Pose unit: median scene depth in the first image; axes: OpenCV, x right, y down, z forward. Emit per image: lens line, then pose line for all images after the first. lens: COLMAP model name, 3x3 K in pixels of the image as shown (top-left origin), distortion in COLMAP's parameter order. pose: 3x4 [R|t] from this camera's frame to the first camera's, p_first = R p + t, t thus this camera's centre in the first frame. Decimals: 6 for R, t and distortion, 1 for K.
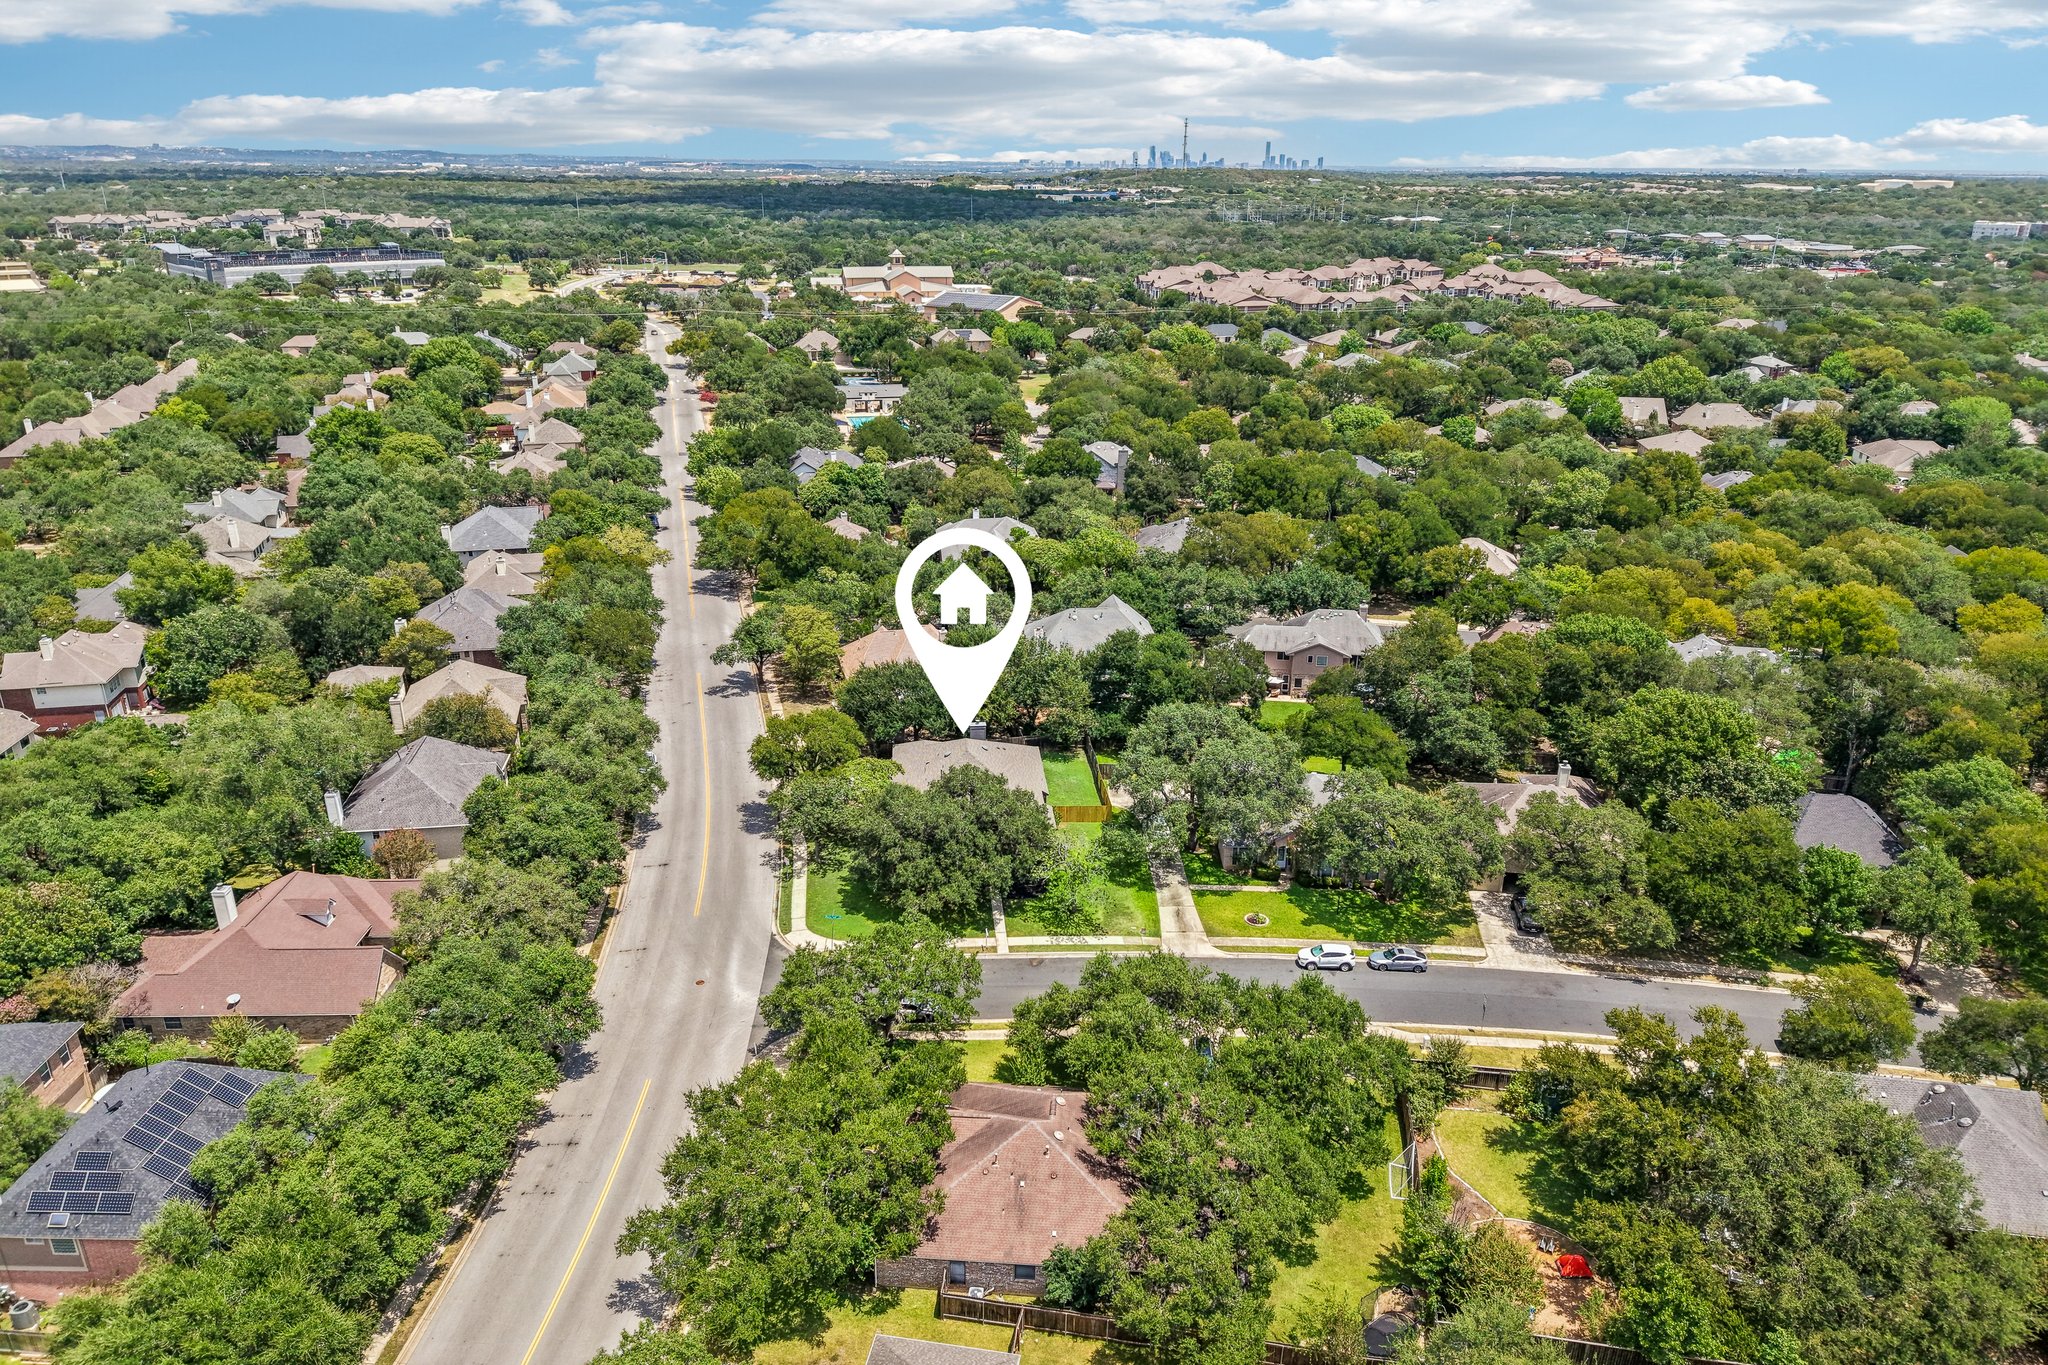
lens RADIAL K [[1309.7, 0, 1033.1], [0, 1309.7, 687.3], [0, 0, 1]] dist [0.068098, -0.087387]
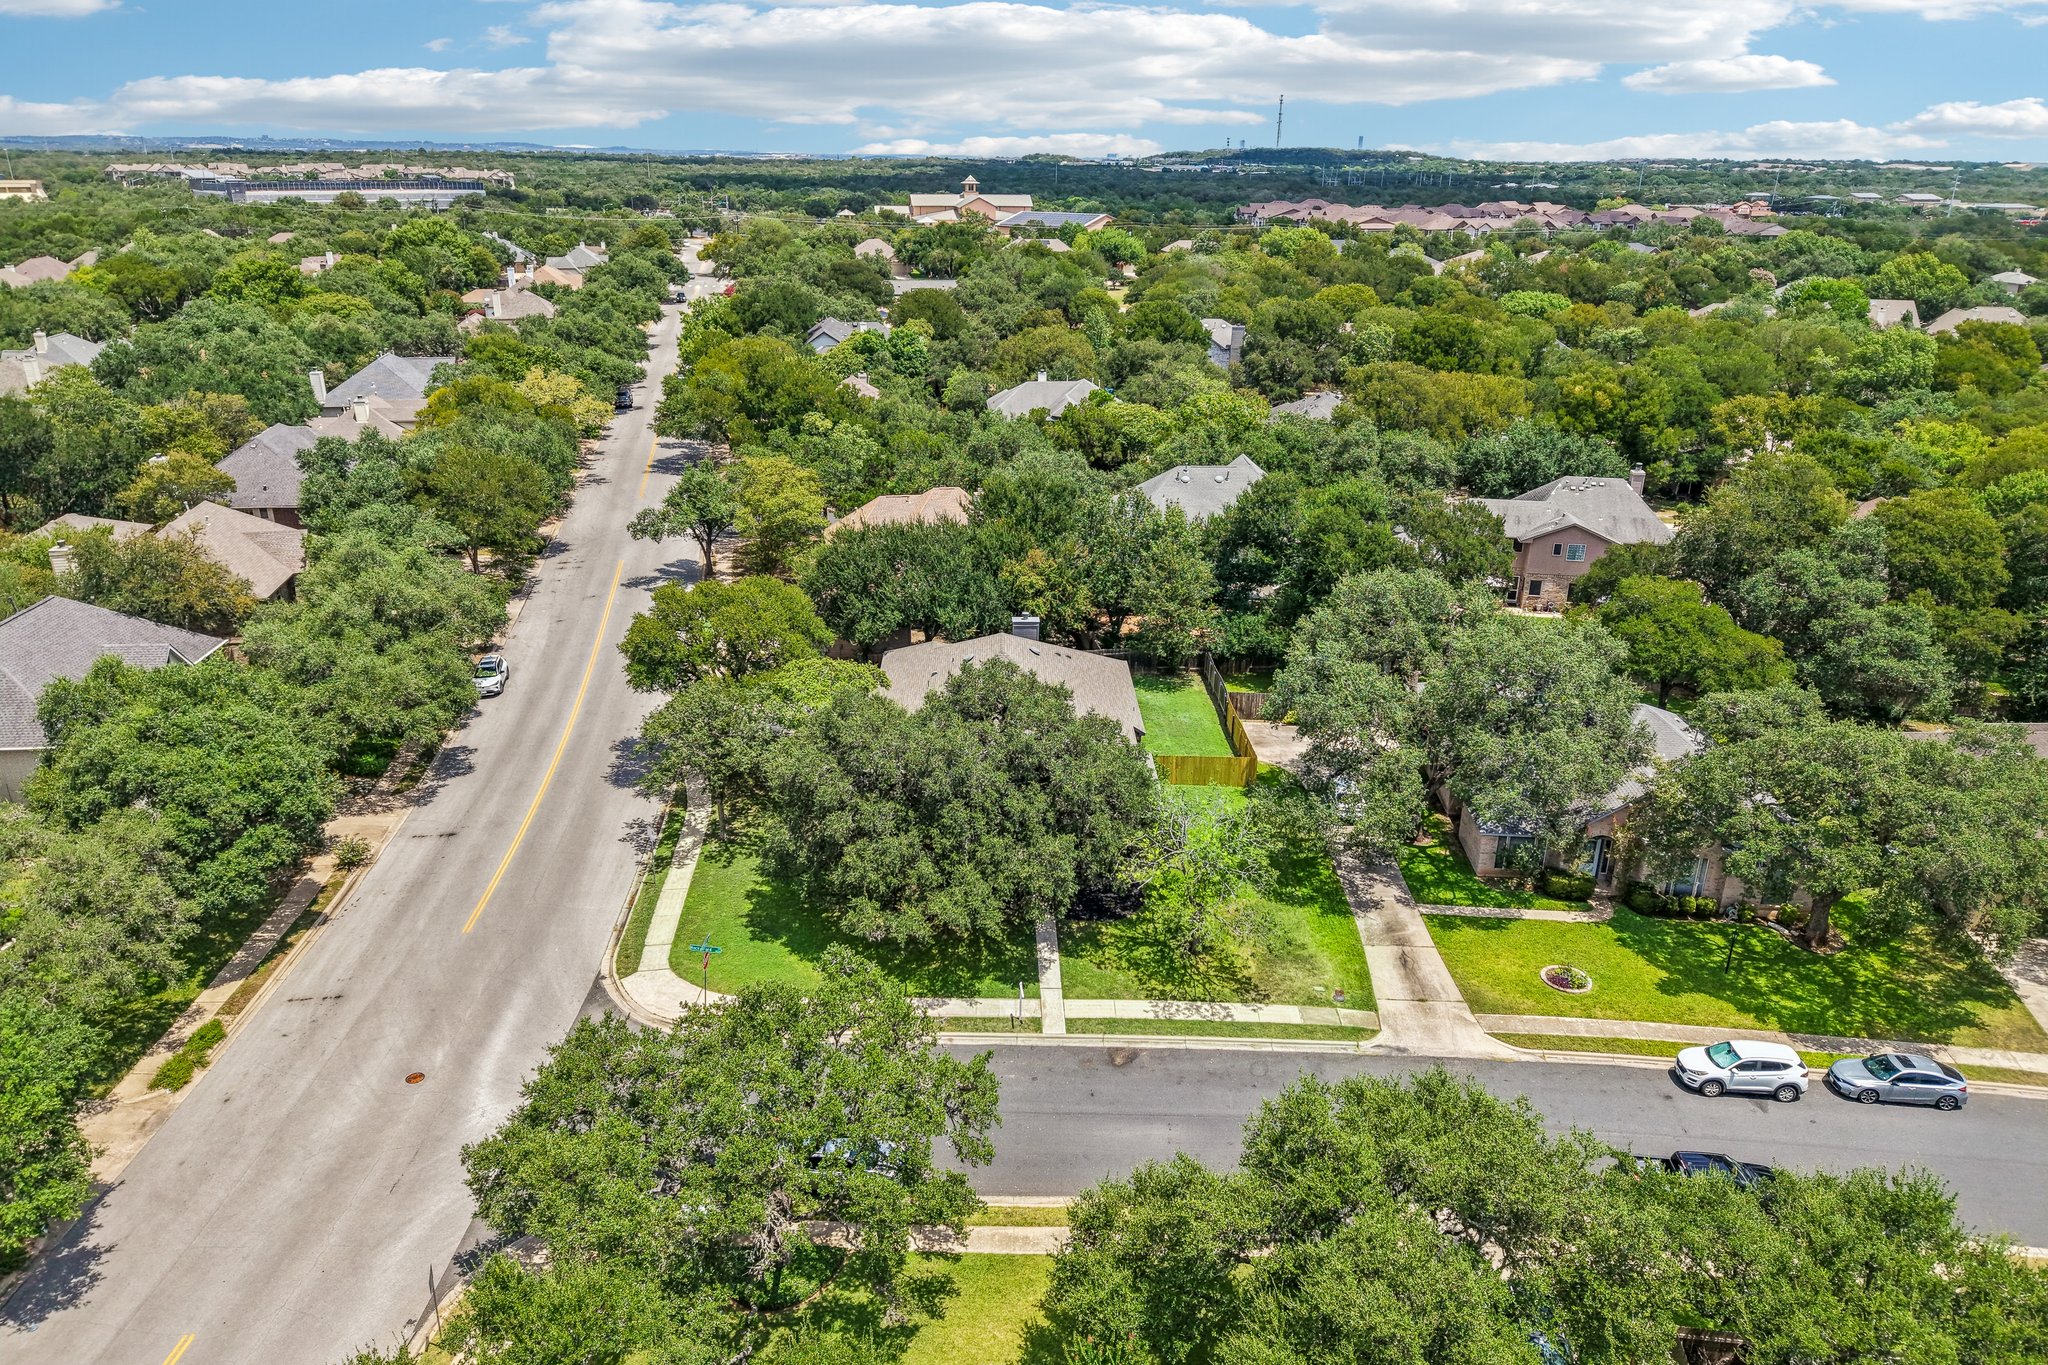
lens RADIAL K [[1345.6, 0, 1030.2], [0, 1345.6, 683.5], [0, 0, 1]] dist [0.005009, -0.005160]
pose [[0.998049, 0.023498, -0.057853, -0.005281], [-0.023421, 0.999724, 0.002019, 0.065017], [0.057885, -0.000661, 0.998323, 0.454065]]
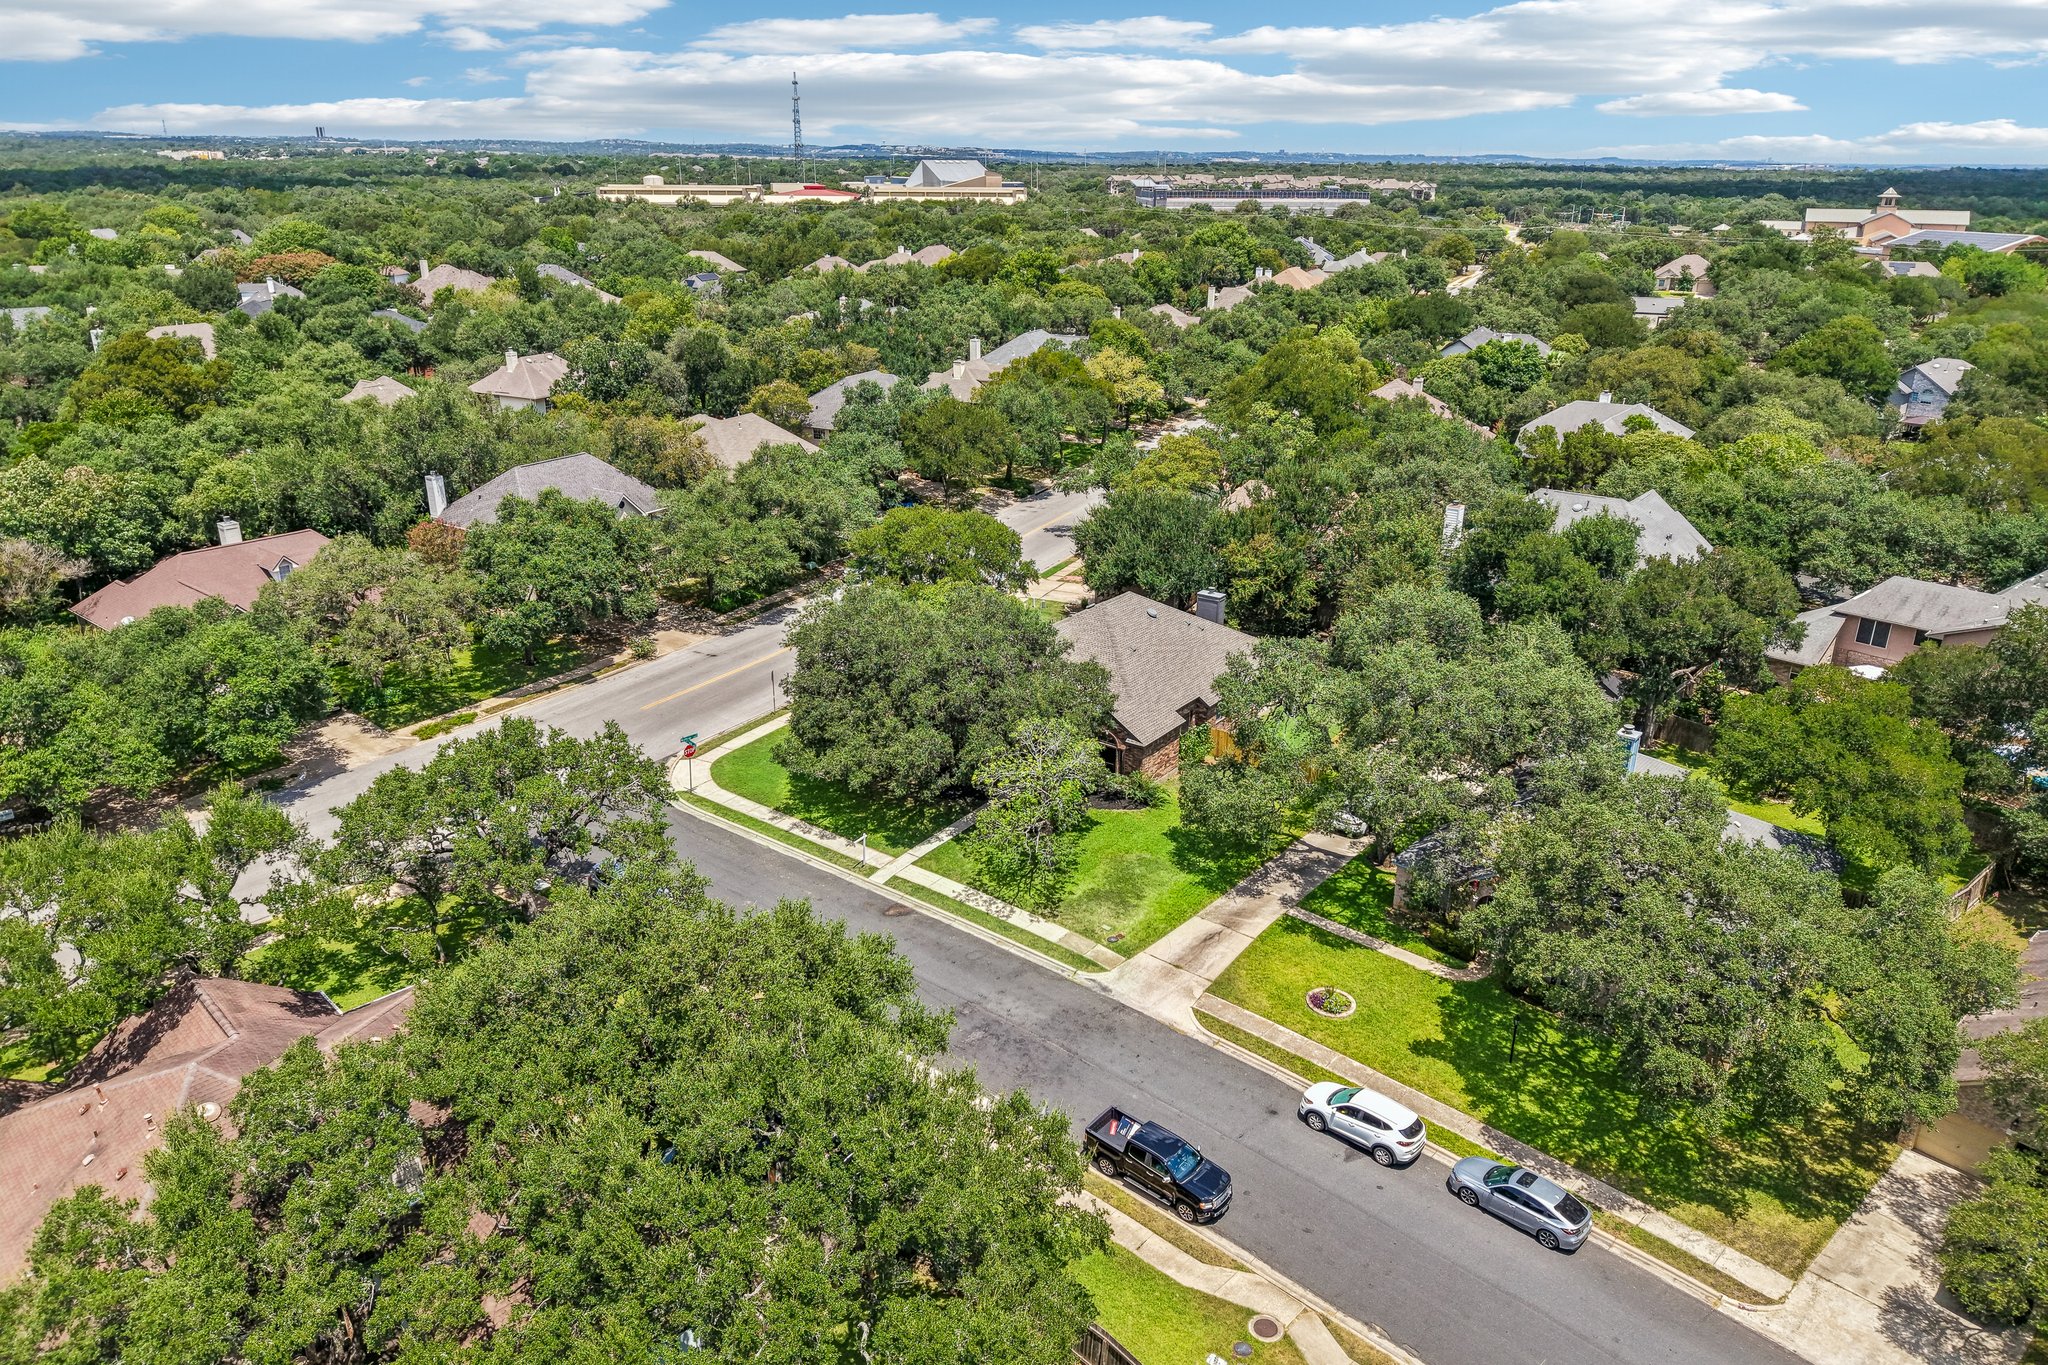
lens RADIAL K [[1345.6, 0, 1030.2], [0, 1345.6, 683.5], [0, 0, 1]] dist [0.005009, -0.005160]
pose [[0.758969, 0.230580, -0.608933, 0.342149], [-0.234110, 0.969294, 0.075242, 0.048860], [0.607585, 0.085451, 0.789645, 0.502711]]
